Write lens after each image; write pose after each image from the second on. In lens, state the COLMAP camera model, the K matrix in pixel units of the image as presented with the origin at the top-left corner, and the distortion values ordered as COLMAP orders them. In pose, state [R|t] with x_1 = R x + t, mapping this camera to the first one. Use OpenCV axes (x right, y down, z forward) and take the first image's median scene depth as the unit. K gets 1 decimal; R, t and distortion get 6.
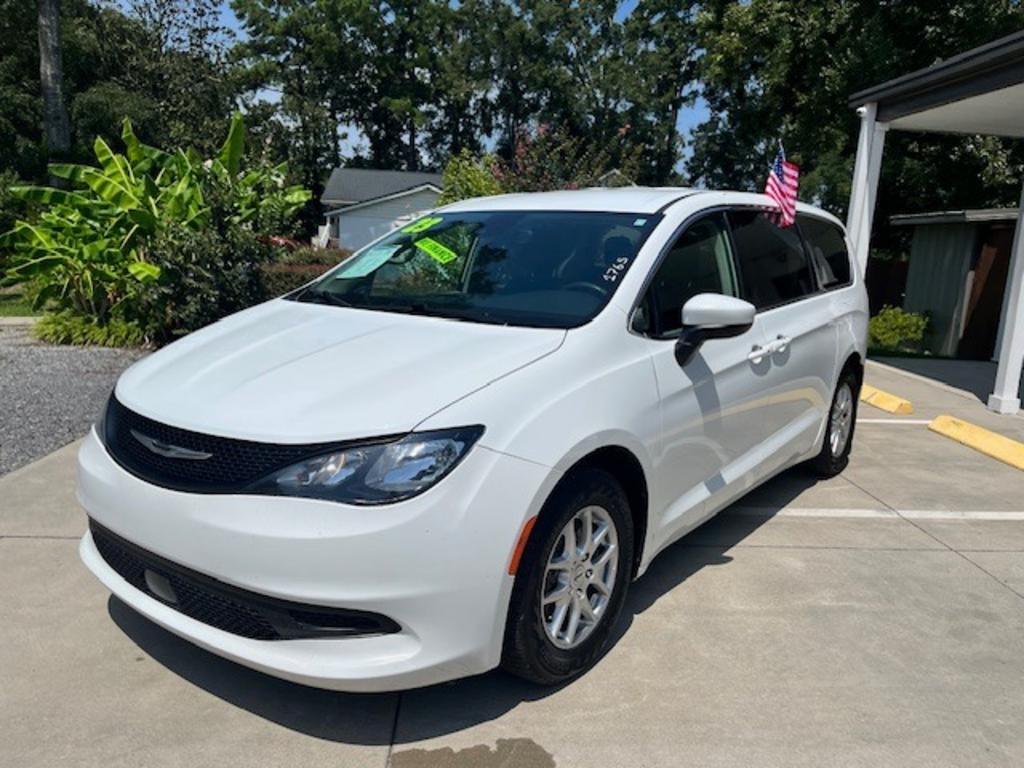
lens RADIAL K [[785.9, 0, 514.5], [0, 785.9, 383.3], [0, 0, 1]] dist [0.035218, -0.055516]
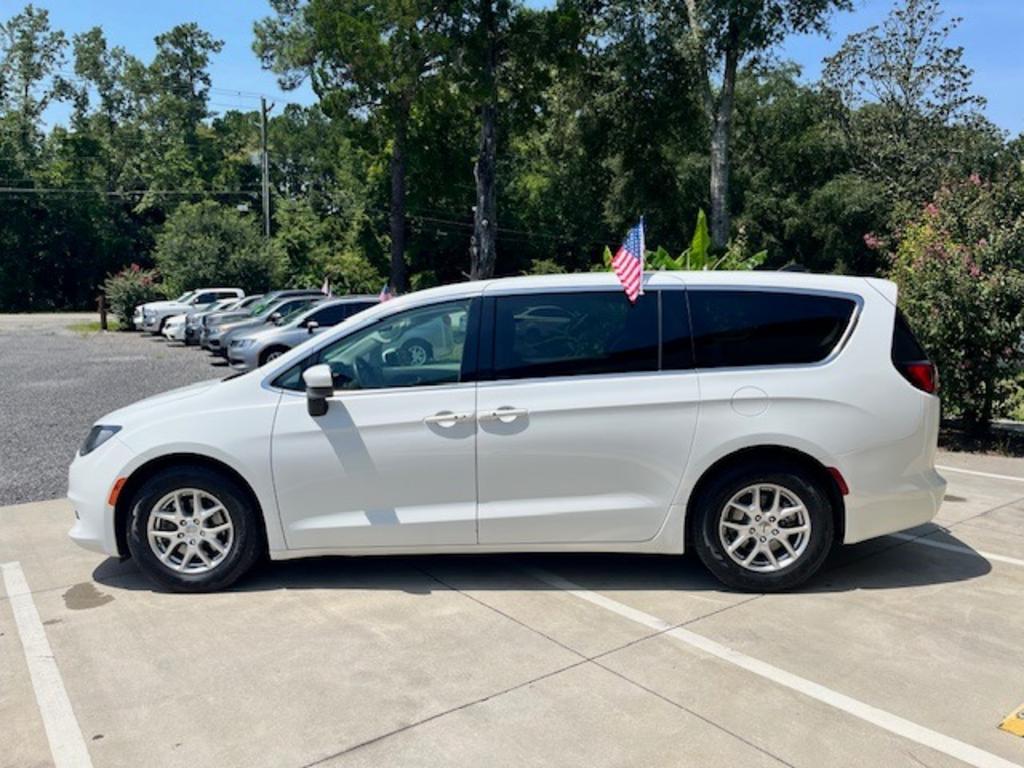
lens RADIAL K [[785.9, 0, 512.5], [0, 785.9, 382.4], [0, 0, 1]] dist [0.035218, -0.055516]
pose [[0.575806, 0.039641, -0.816625, 0.239600], [-0.118003, 0.992395, -0.035031, -0.011477], [0.809026, 0.116535, 0.576105, 0.073591]]
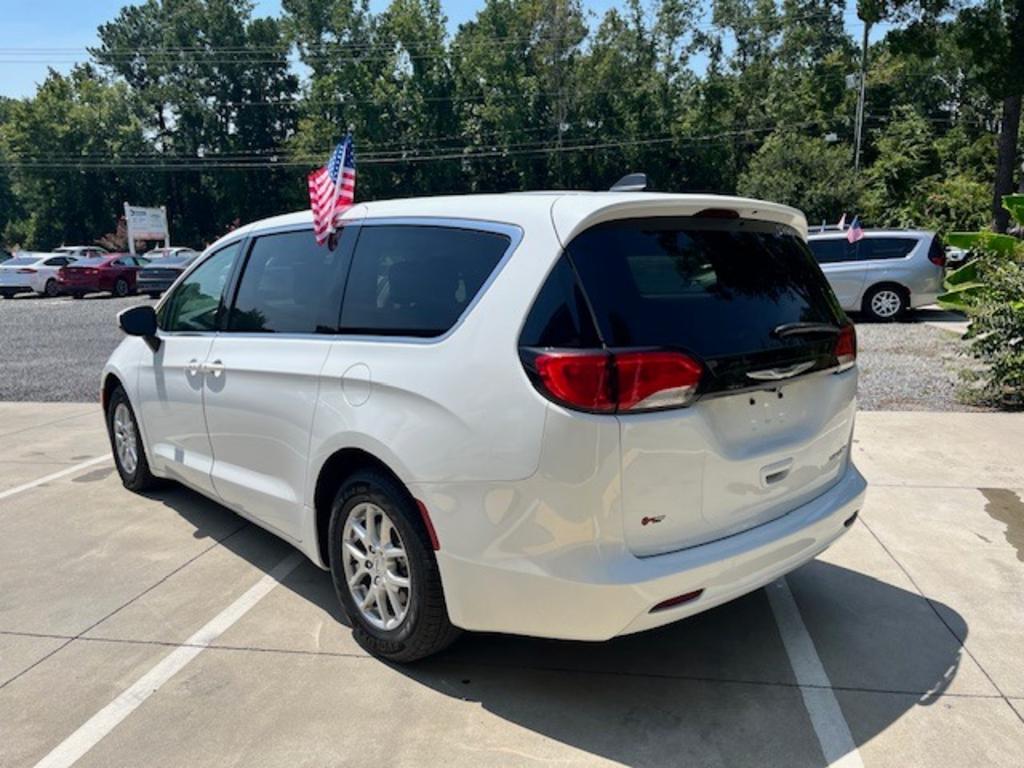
lens RADIAL K [[785.9, 0, 514.7], [0, 785.9, 391.8], [0, 0, 1]] dist [0.035218, -0.055516]
pose [[-0.182688, 0.139313, -0.973251, 0.242441], [-0.164176, 0.971688, 0.169906, -0.049657], [0.969367, 0.190824, -0.154644, 0.297575]]
